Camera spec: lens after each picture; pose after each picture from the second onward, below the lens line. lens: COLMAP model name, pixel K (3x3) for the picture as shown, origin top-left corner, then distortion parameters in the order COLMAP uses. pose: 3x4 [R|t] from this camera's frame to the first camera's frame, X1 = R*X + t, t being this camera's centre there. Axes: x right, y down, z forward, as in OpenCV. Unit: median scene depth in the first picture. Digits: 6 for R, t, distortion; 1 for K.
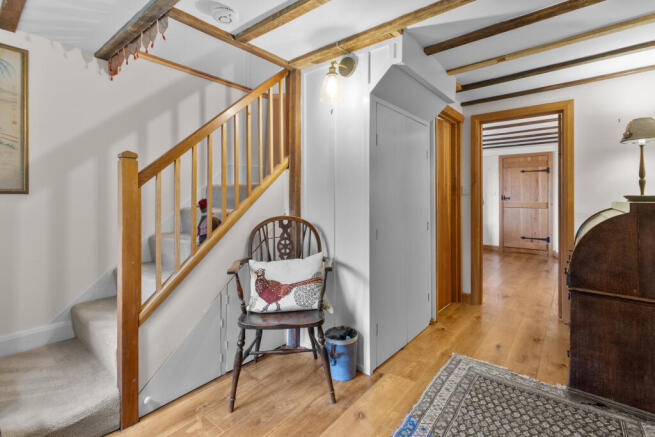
lens RADIAL K [[310.1, 0, 331.8], [0, 310.1, 194.6], [0, 0, 1]] dist [-0.004155, 0.000069]
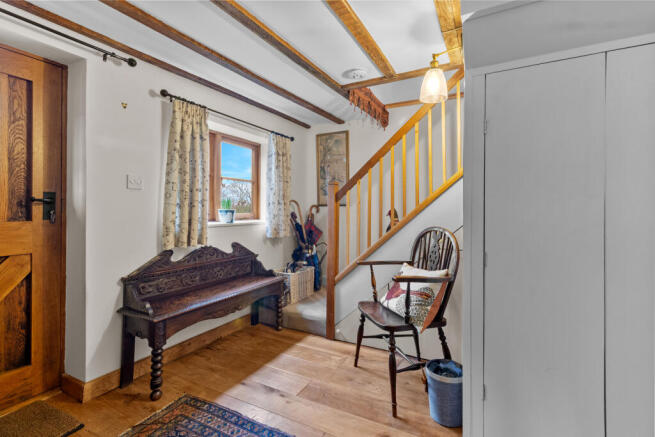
lens RADIAL K [[310.1, 0, 339.8], [0, 310.1, 209.0], [0, 0, 1]] dist [-0.004155, 0.000069]
pose [[0.189311, 0.001170, -0.981917, 0.978201], [-0.007128, 0.999975, -0.000183, 0.018613], [0.981891, 0.007034, 0.189314, 0.669246]]
